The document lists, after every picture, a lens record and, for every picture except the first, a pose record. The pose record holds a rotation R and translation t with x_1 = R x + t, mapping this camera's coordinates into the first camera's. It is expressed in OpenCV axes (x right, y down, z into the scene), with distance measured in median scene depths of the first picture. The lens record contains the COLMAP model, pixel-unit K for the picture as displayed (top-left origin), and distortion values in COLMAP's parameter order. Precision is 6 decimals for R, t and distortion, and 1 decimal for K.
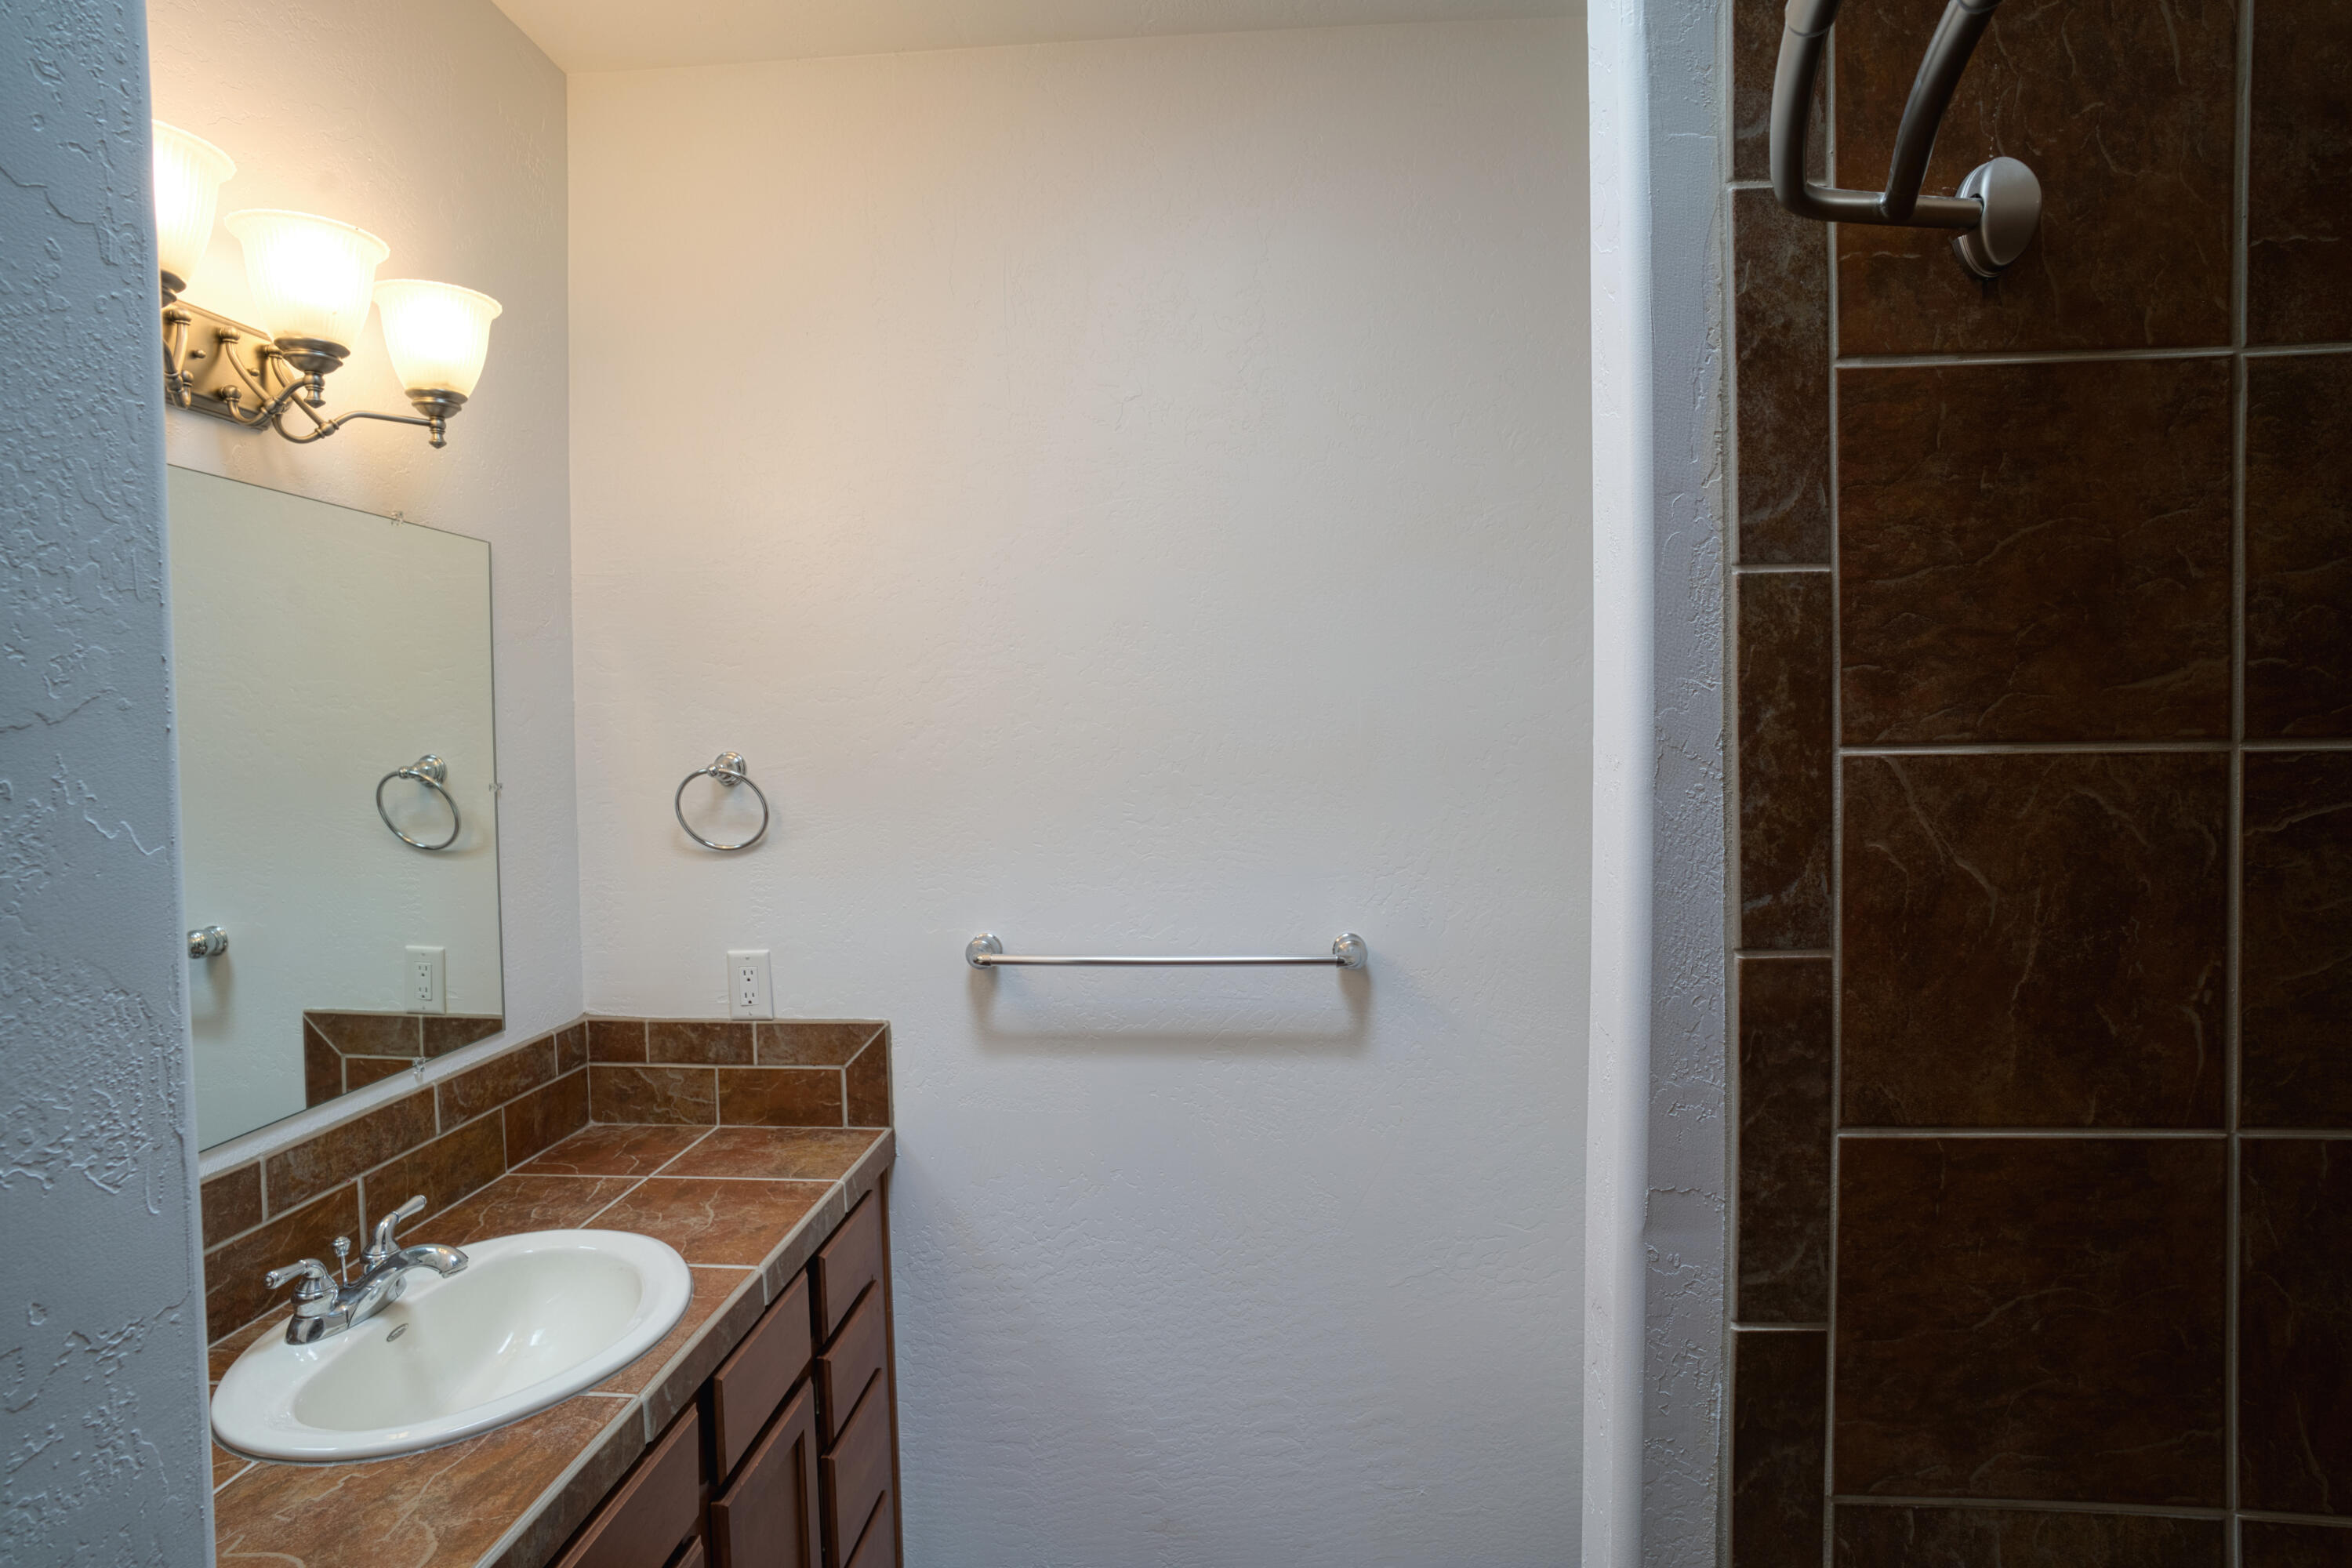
lens RADIAL K [[1213.2, 0, 1175.1], [0, 1213.2, 770.8], [0, 0, 1]] dist [-0.080224, 0.044132]
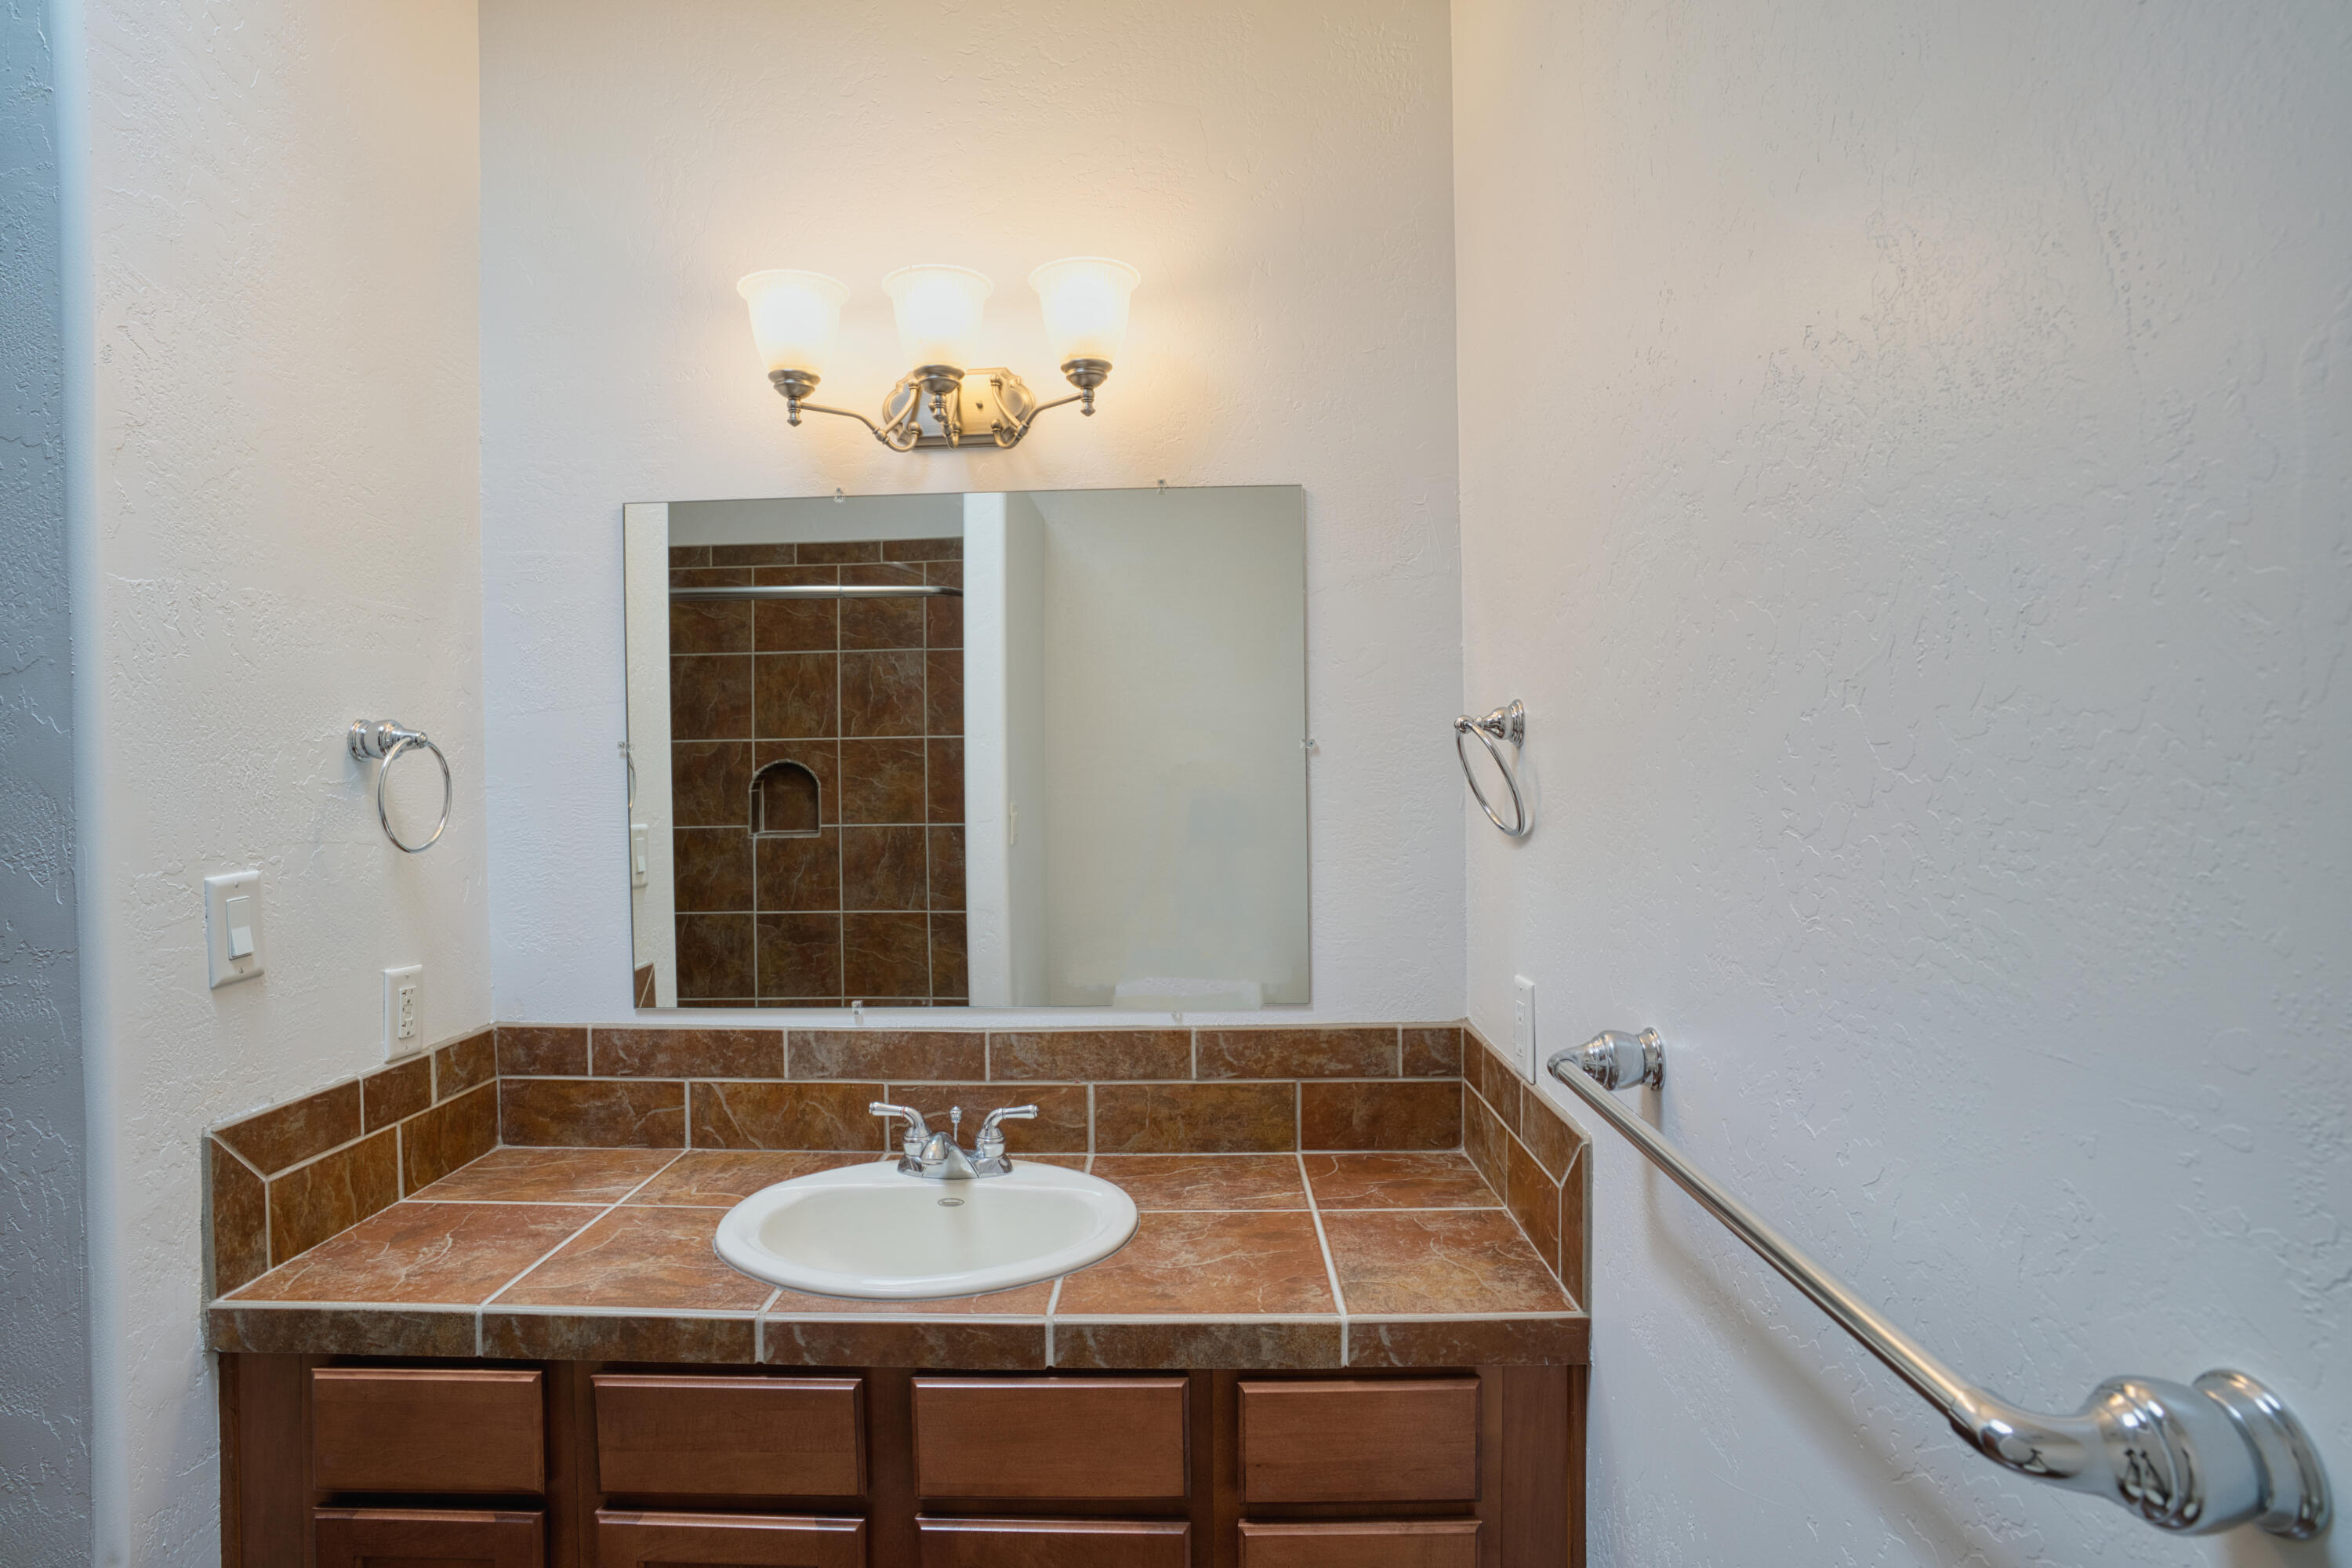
lens RADIAL K [[1213.2, 0, 1175.1], [0, 1213.2, 770.8], [0, 0, 1]] dist [-0.080224, 0.044132]
pose [[0.046269, 0.017582, -0.998774, 0.425737], [-0.017454, 0.999707, 0.016790, 0.022324], [0.998777, 0.016656, 0.046562, 0.937265]]
